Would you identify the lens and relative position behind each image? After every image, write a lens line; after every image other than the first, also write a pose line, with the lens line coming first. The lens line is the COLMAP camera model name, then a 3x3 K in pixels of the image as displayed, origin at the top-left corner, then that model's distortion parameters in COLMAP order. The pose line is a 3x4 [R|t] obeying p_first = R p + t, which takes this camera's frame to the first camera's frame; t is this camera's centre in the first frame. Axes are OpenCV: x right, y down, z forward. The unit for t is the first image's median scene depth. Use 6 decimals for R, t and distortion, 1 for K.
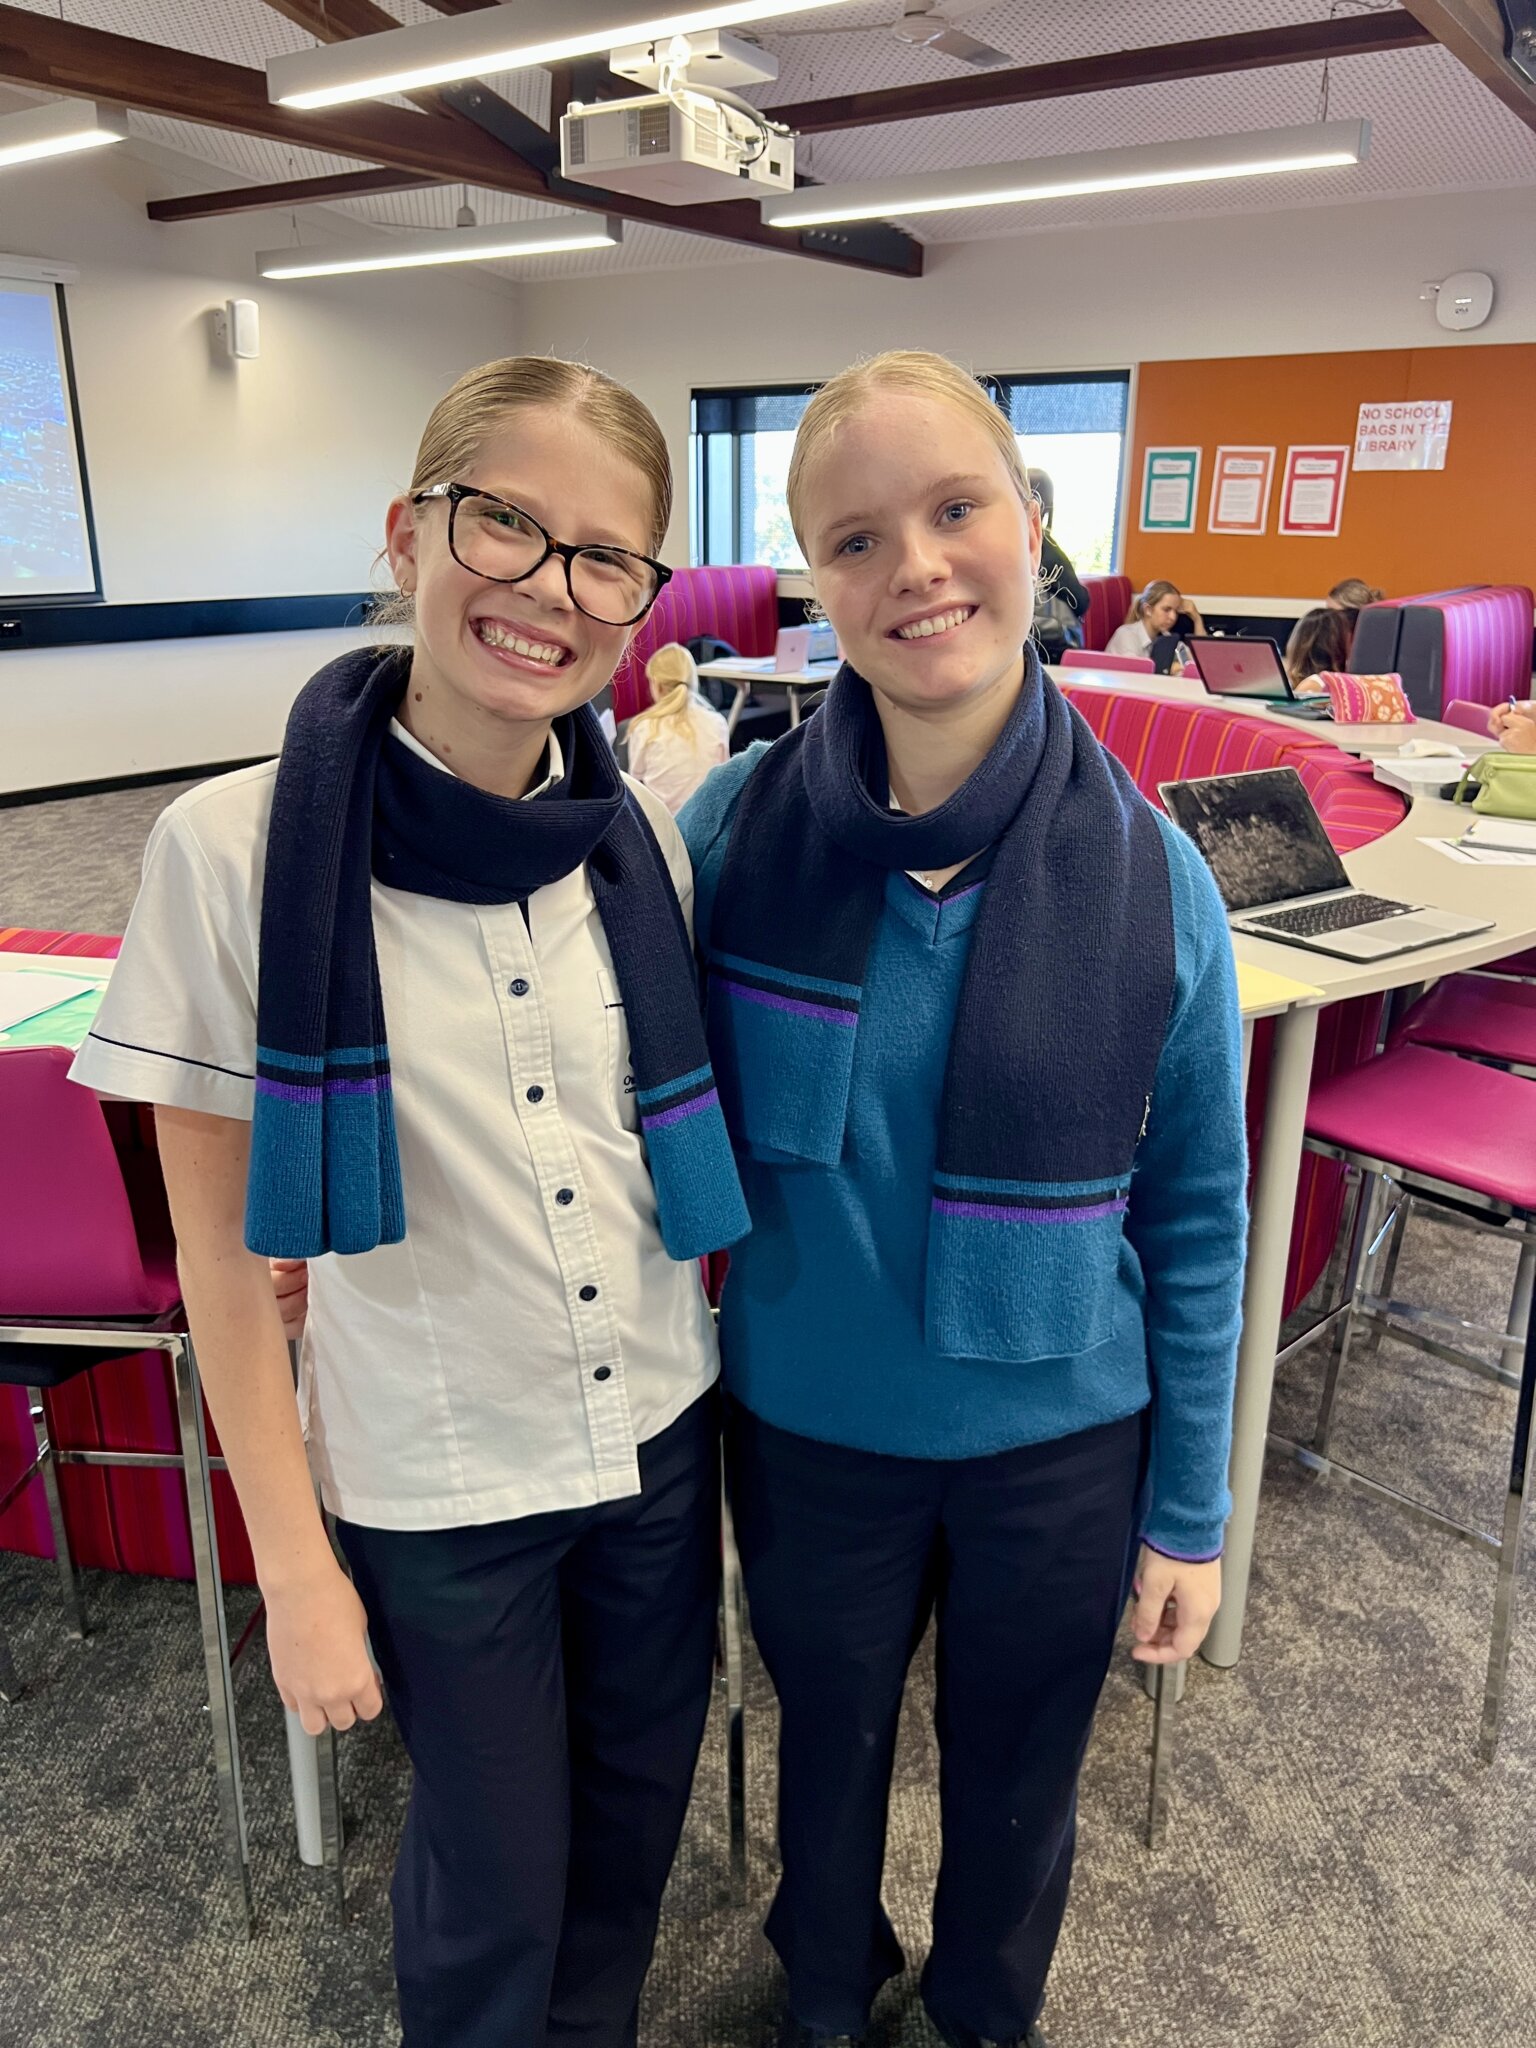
lens RADIAL K [[1484.2, 0, 771.6], [0, 1484.2, 1015.6], [0, 0, 1]] dist [0.022465, -0.040193]
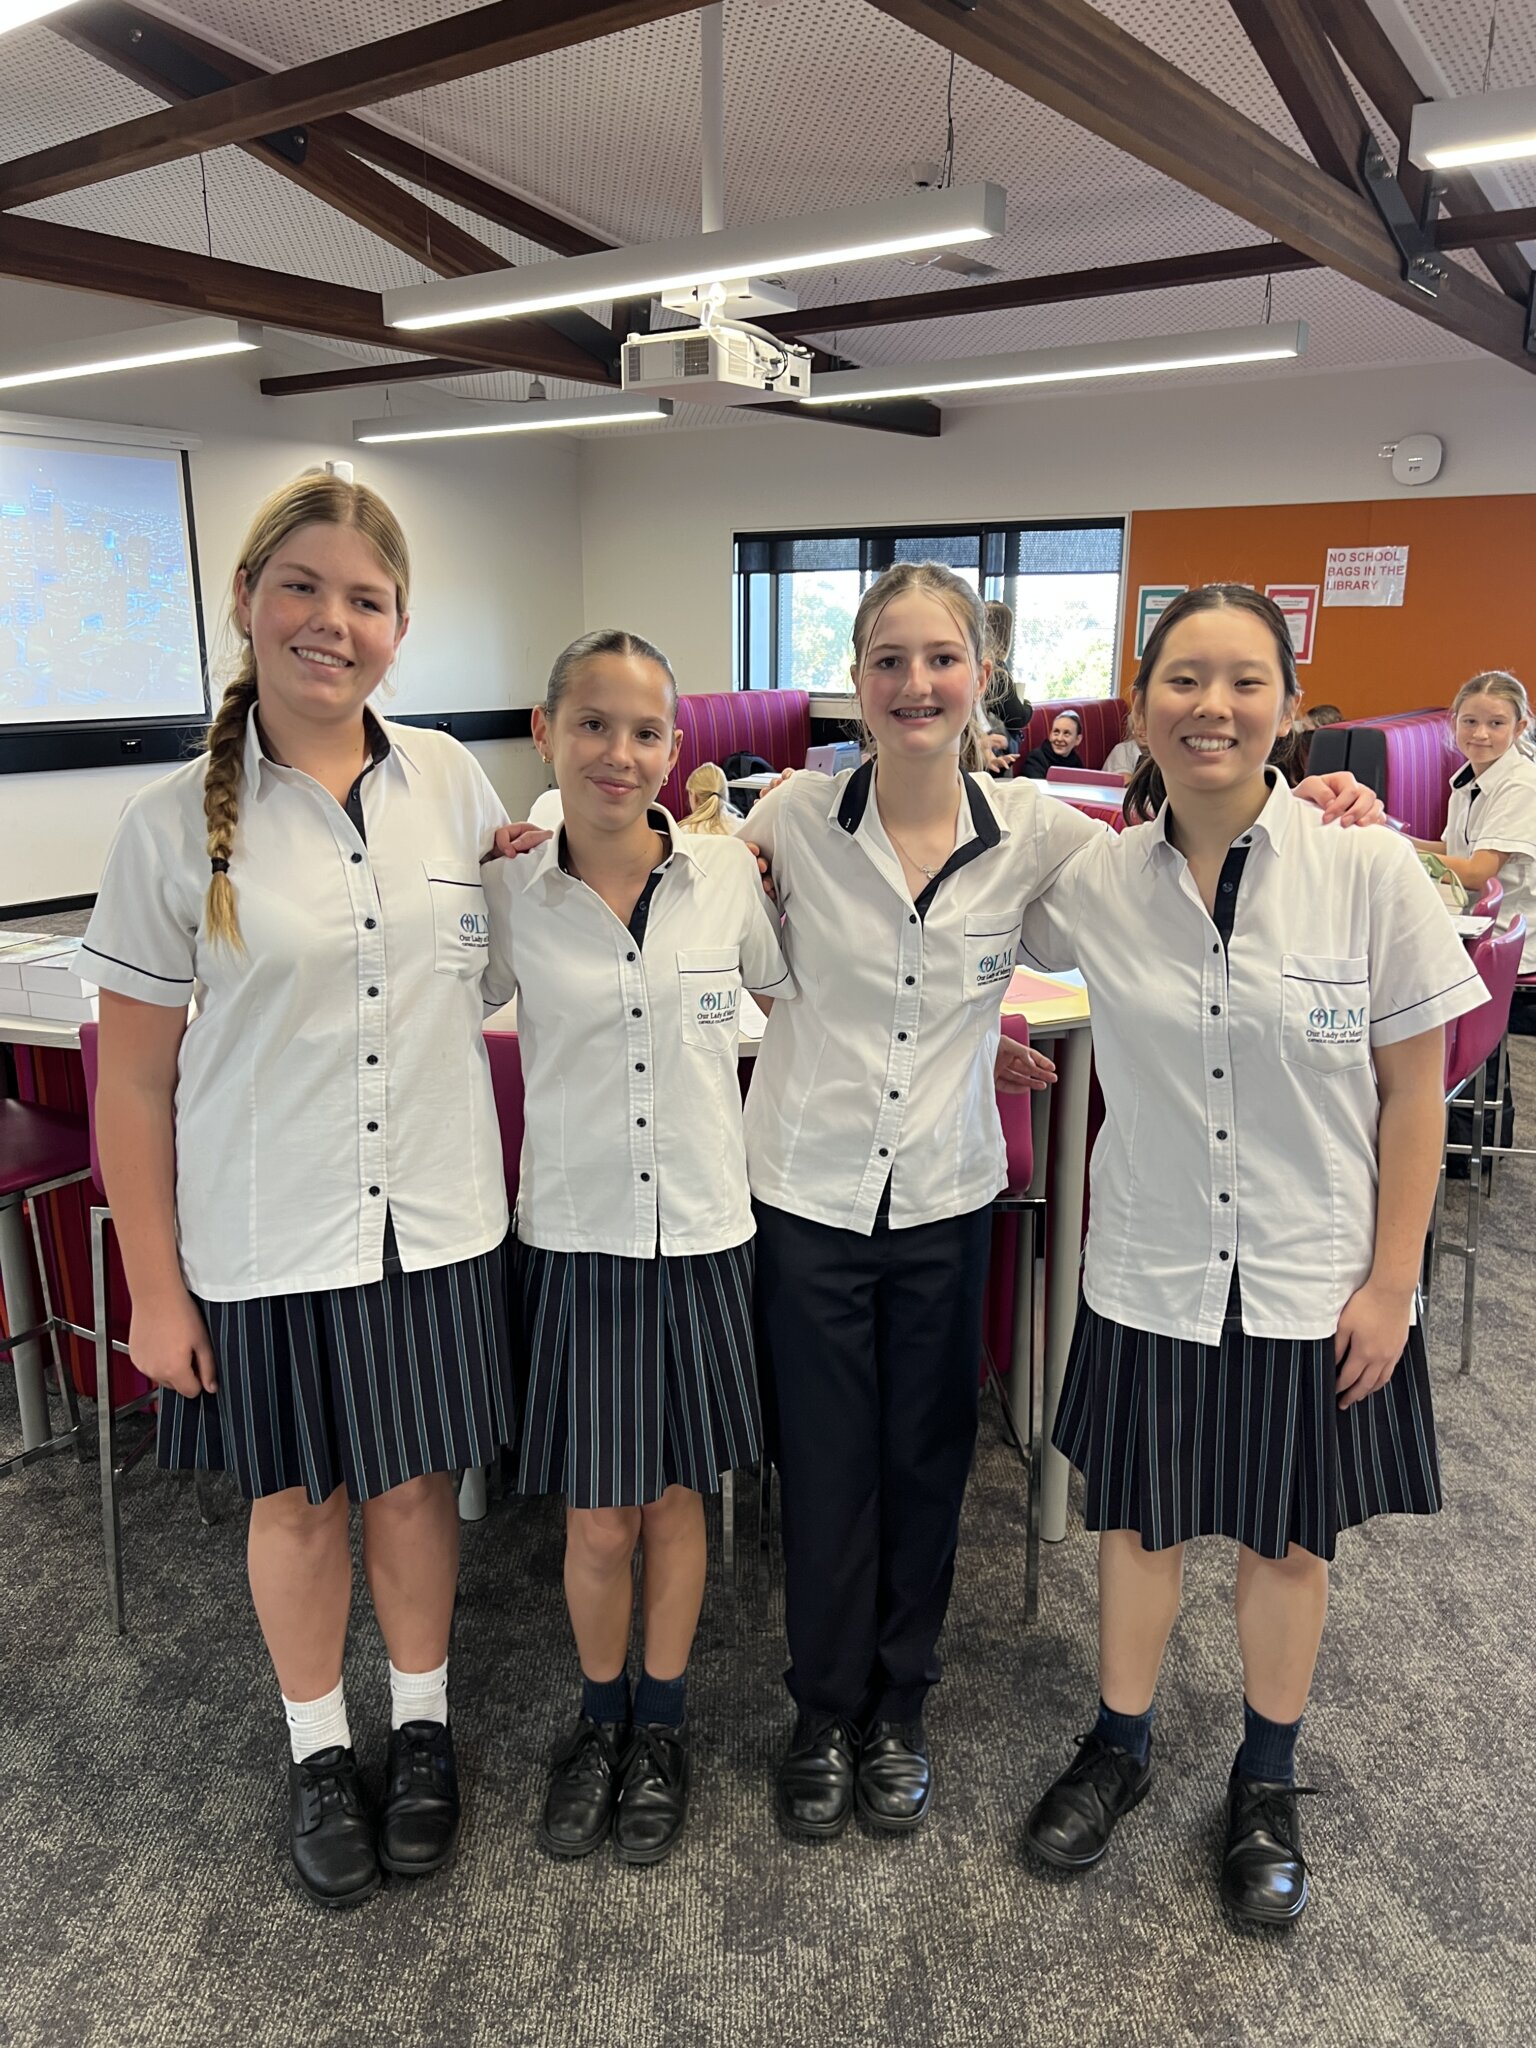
lens RADIAL K [[1484.2, 0, 774.3], [0, 1484.2, 1026.5], [0, 0, 1]] dist [0.022465, -0.040193]
pose [[0.999525, 0.005156, -0.030400, 0.019637], [-0.007090, 0.997934, -0.063848, 0.031546], [0.030008, 0.064033, 0.997497, -0.147602]]
